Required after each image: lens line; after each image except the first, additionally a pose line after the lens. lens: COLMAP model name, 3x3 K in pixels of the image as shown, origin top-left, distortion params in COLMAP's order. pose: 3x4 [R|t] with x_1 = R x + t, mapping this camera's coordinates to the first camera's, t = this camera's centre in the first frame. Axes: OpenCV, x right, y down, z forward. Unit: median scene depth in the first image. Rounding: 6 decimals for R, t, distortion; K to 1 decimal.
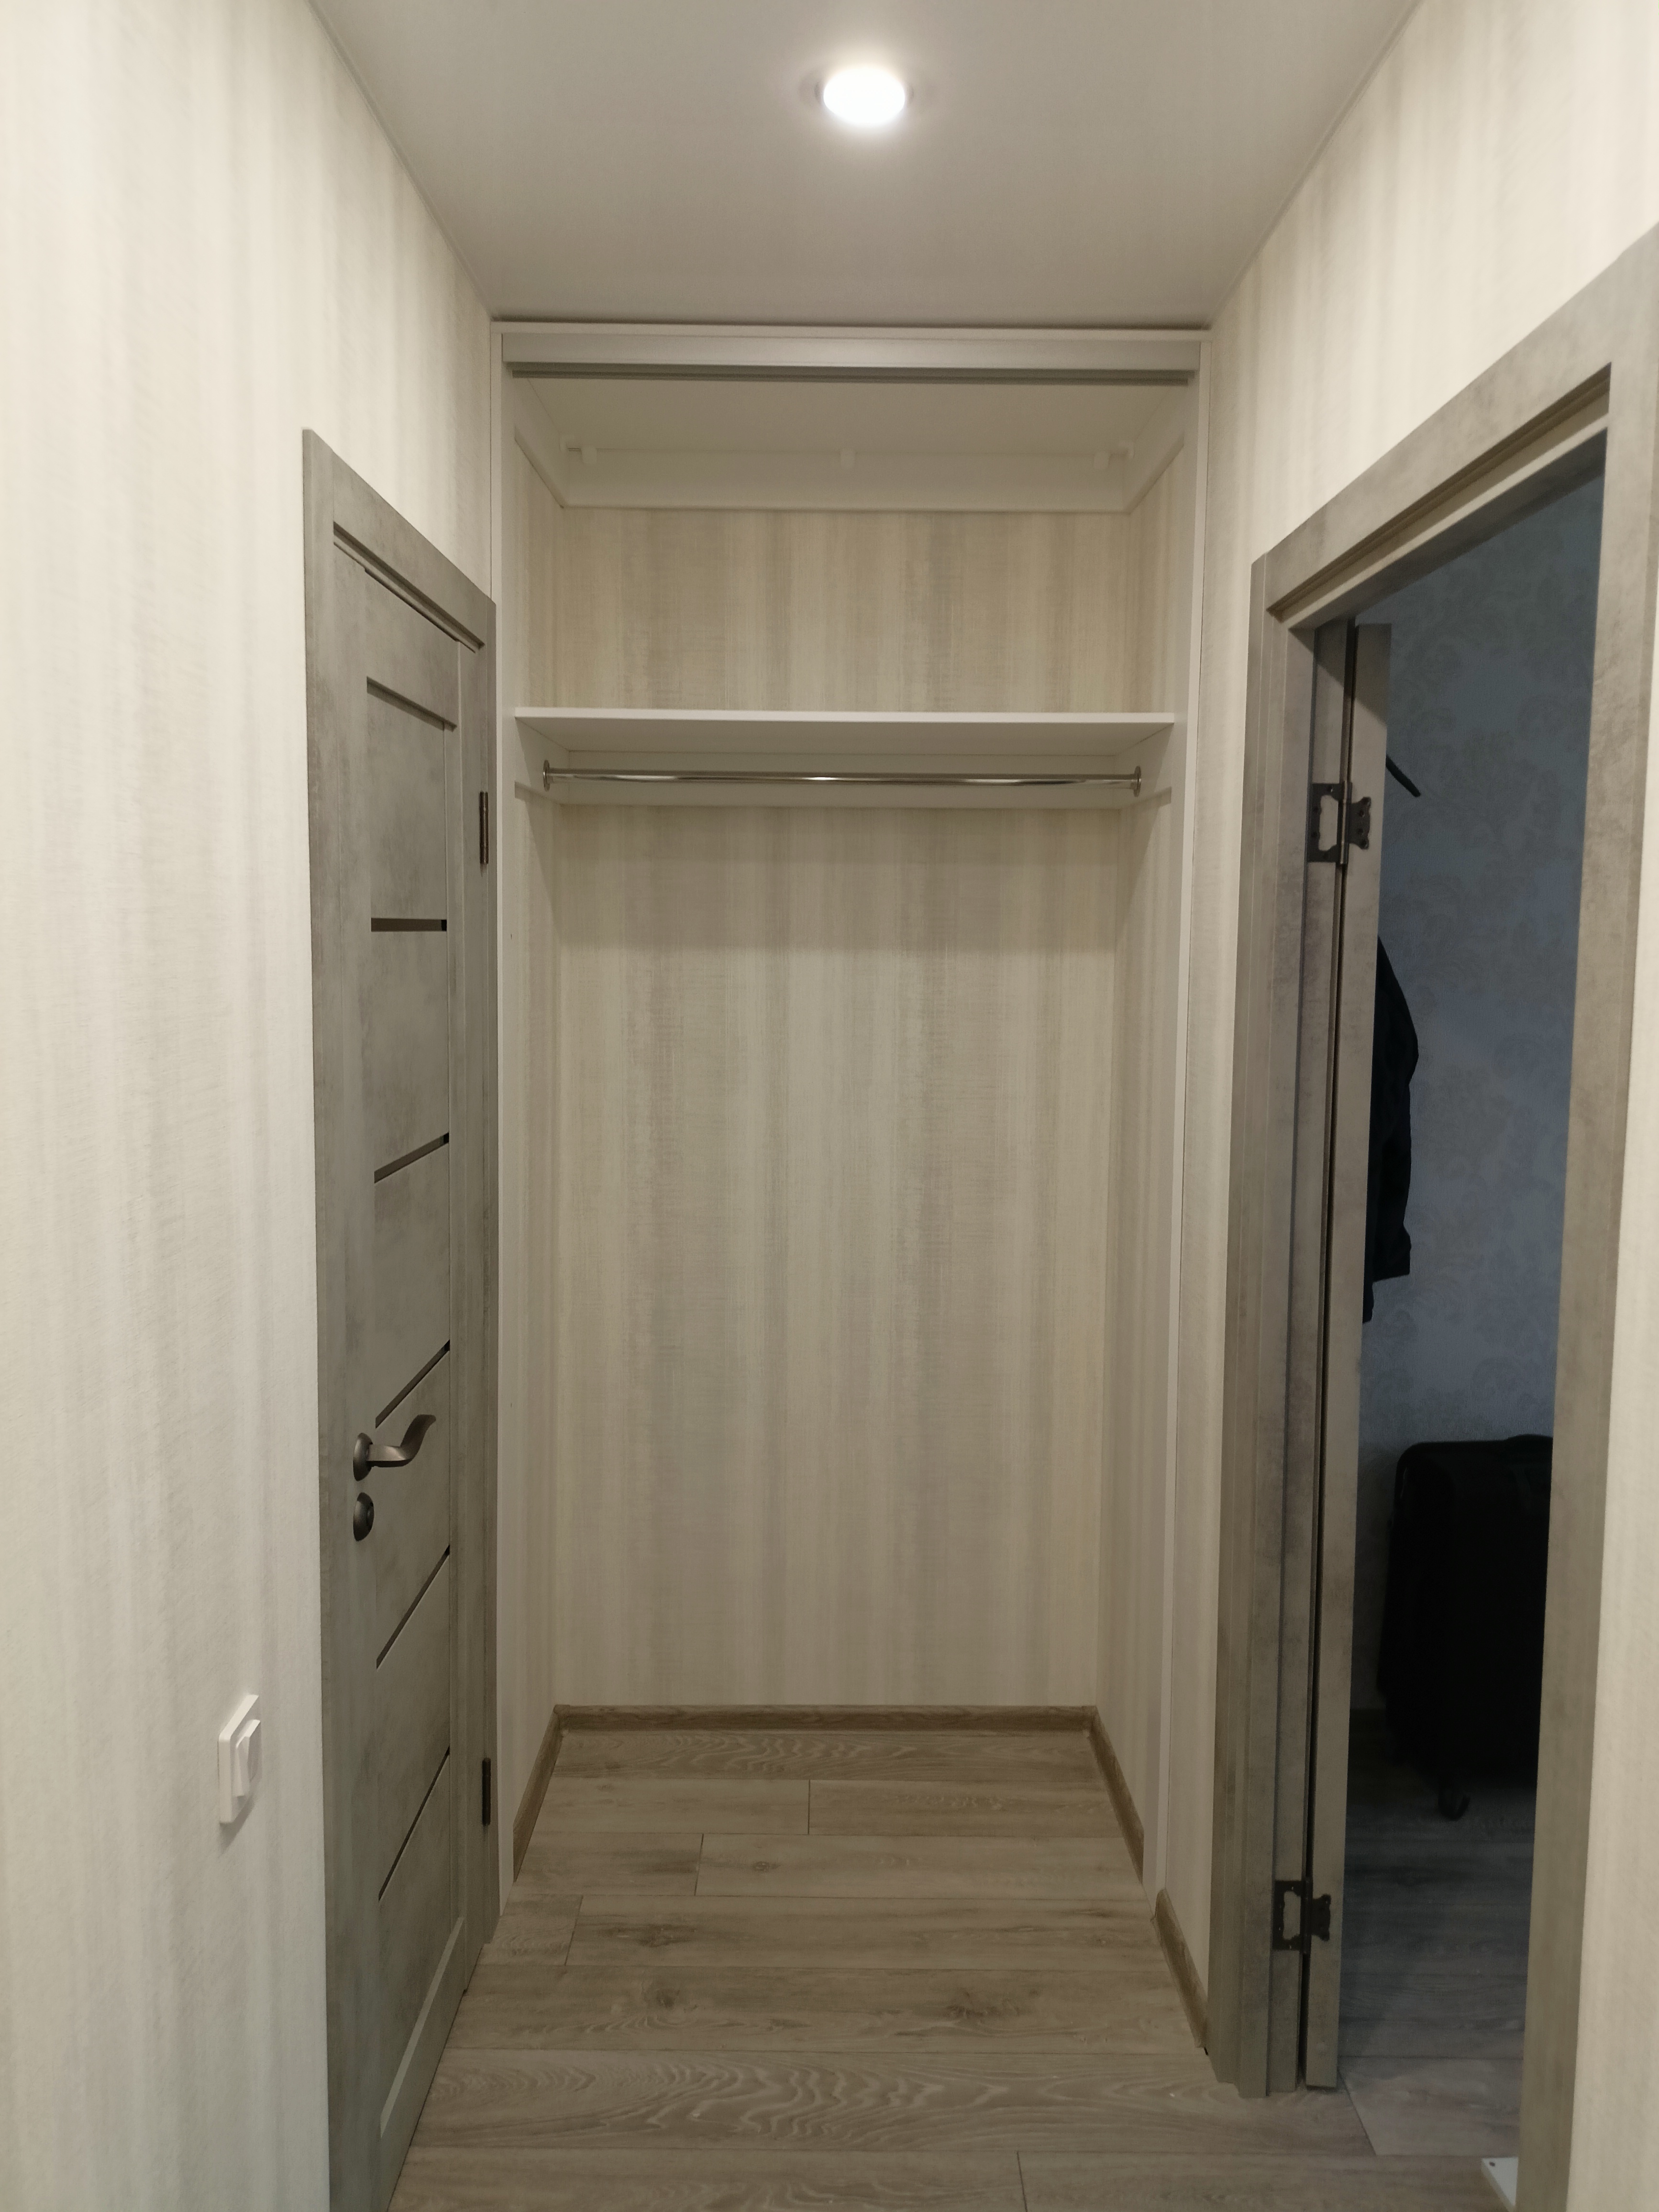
lens RADIAL K [[1804.2, 0, 829.5], [0, 1804.2, 1106.0], [0, 0, 1]] dist [-0.038580, 0.006174]
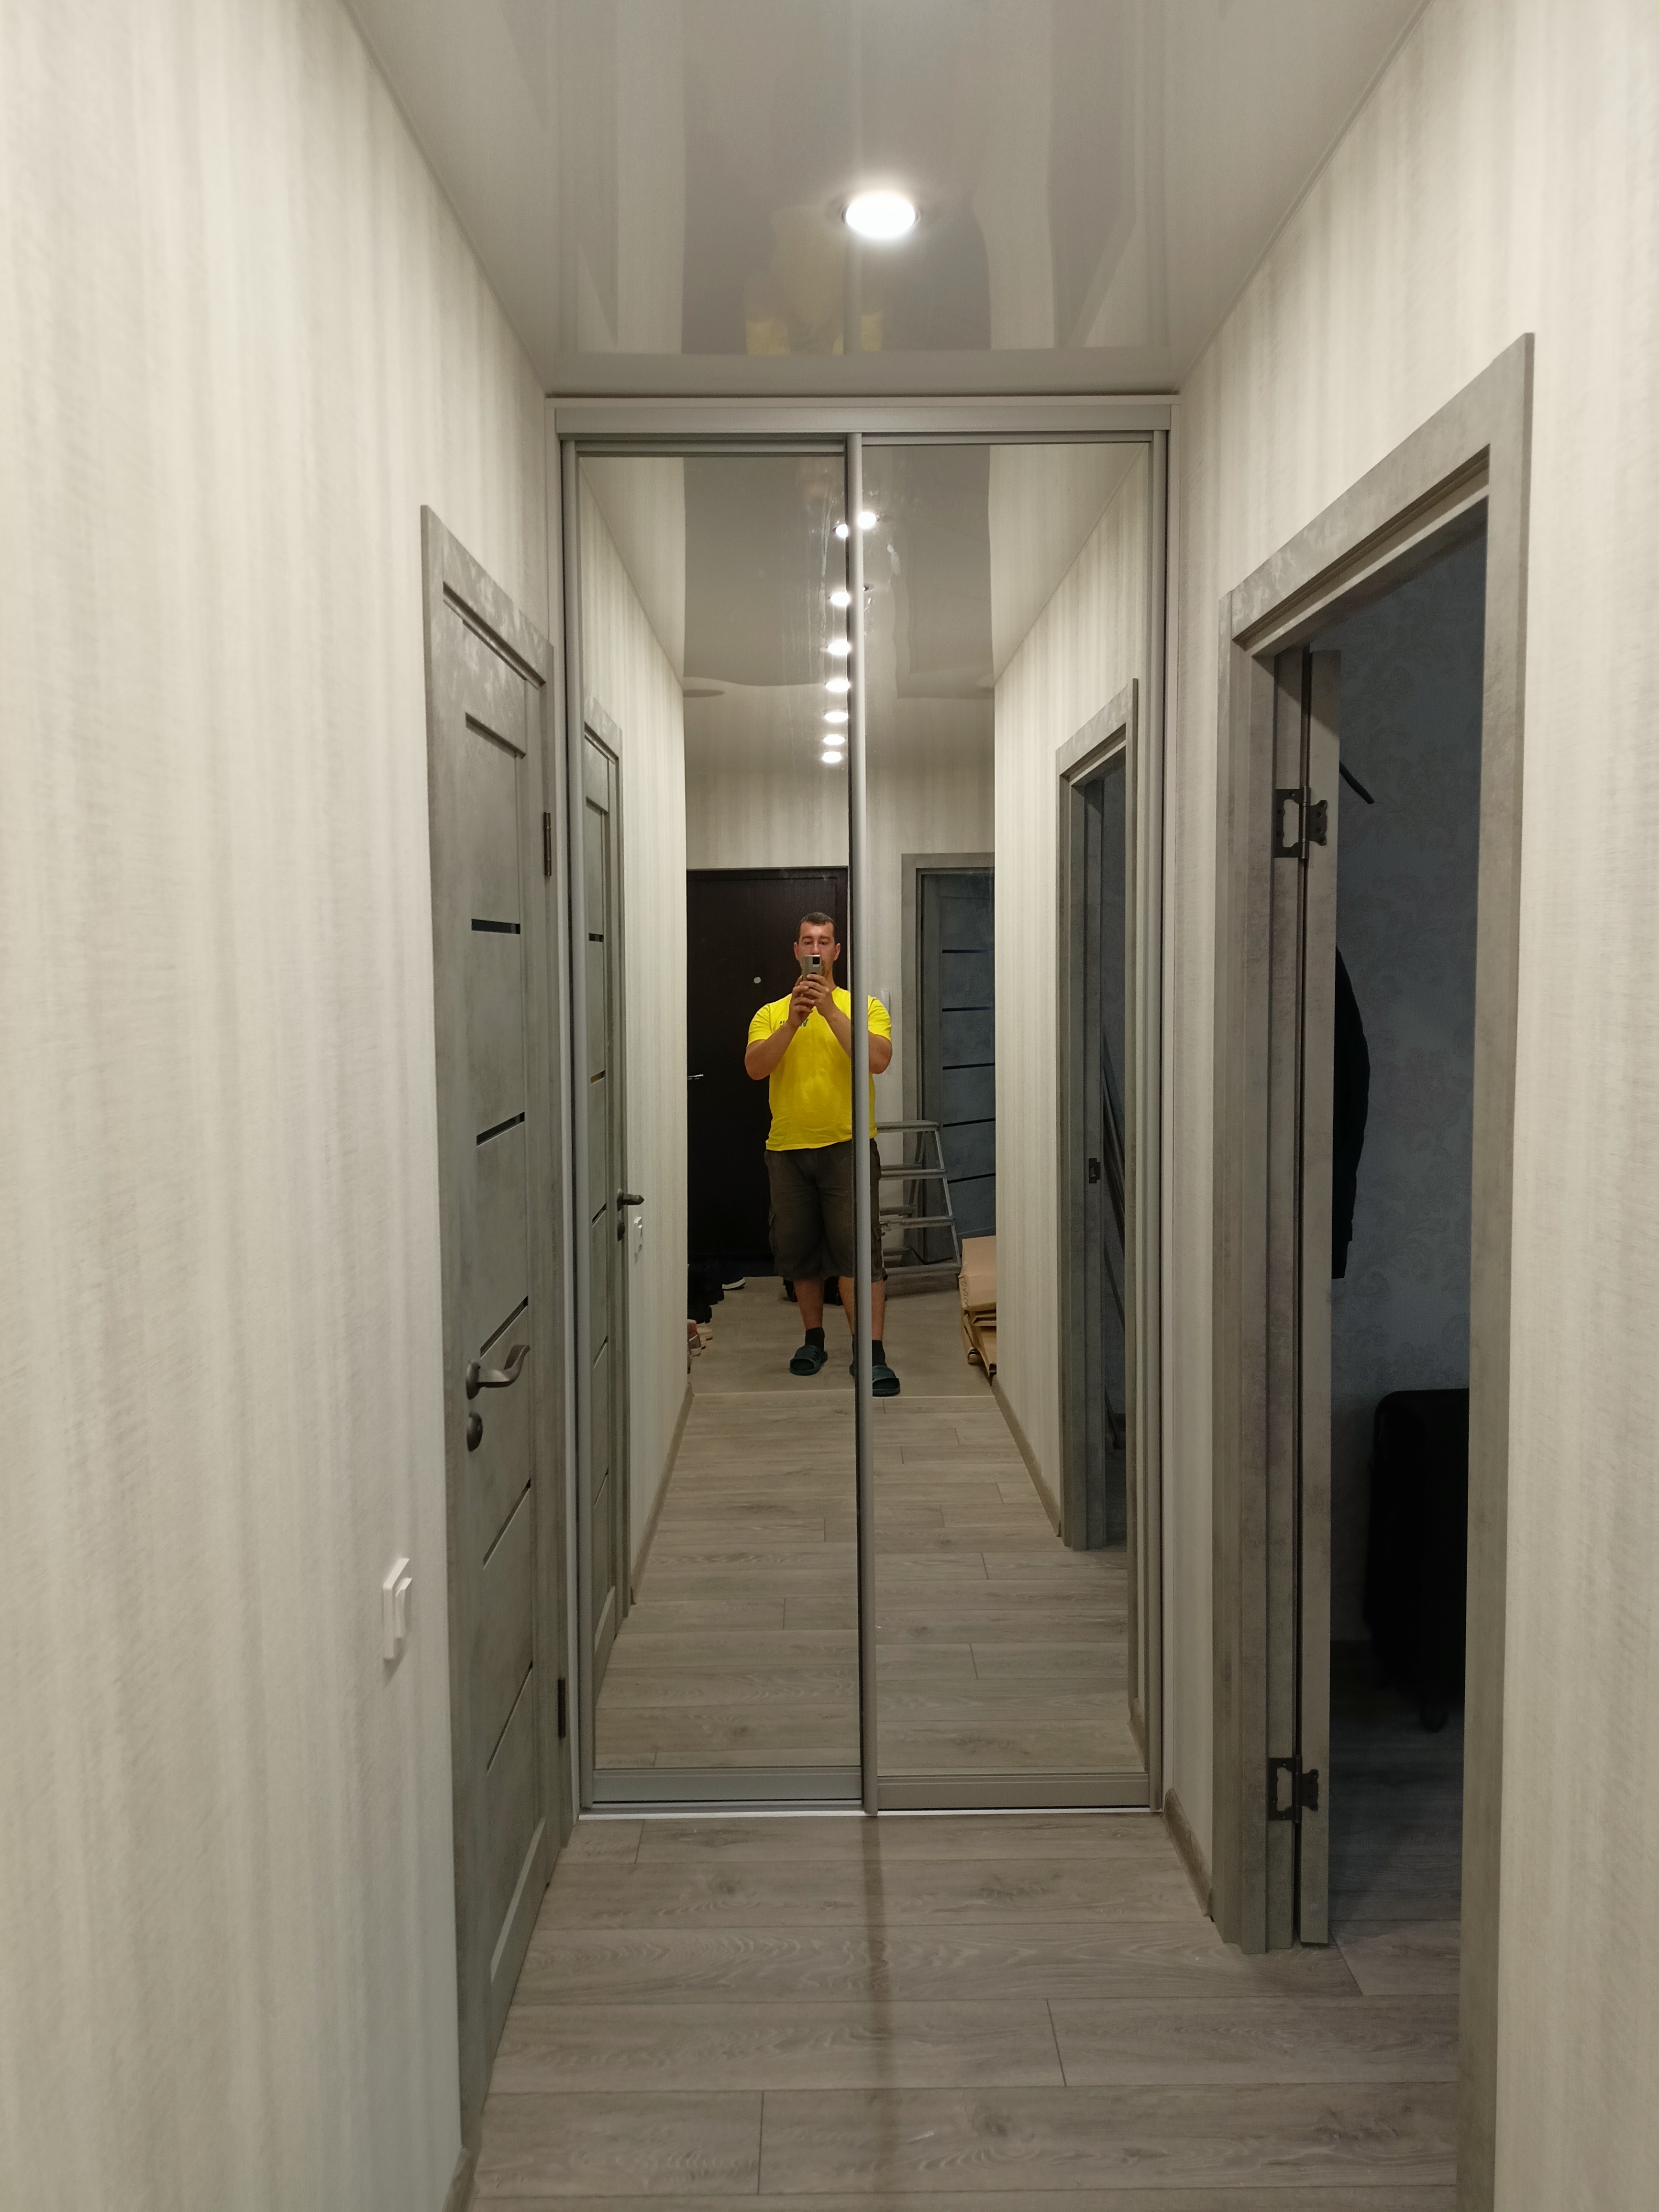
lens RADIAL K [[1804.2, 0, 829.5], [0, 1804.2, 1106.0], [0, 0, 1]] dist [-0.038580, 0.006174]
pose [[0.999790, -0.020242, 0.003321, -0.025093], [0.020295, 0.999651, -0.016929, 0.036874], [-0.002978, 0.016992, 0.999851, -0.146692]]
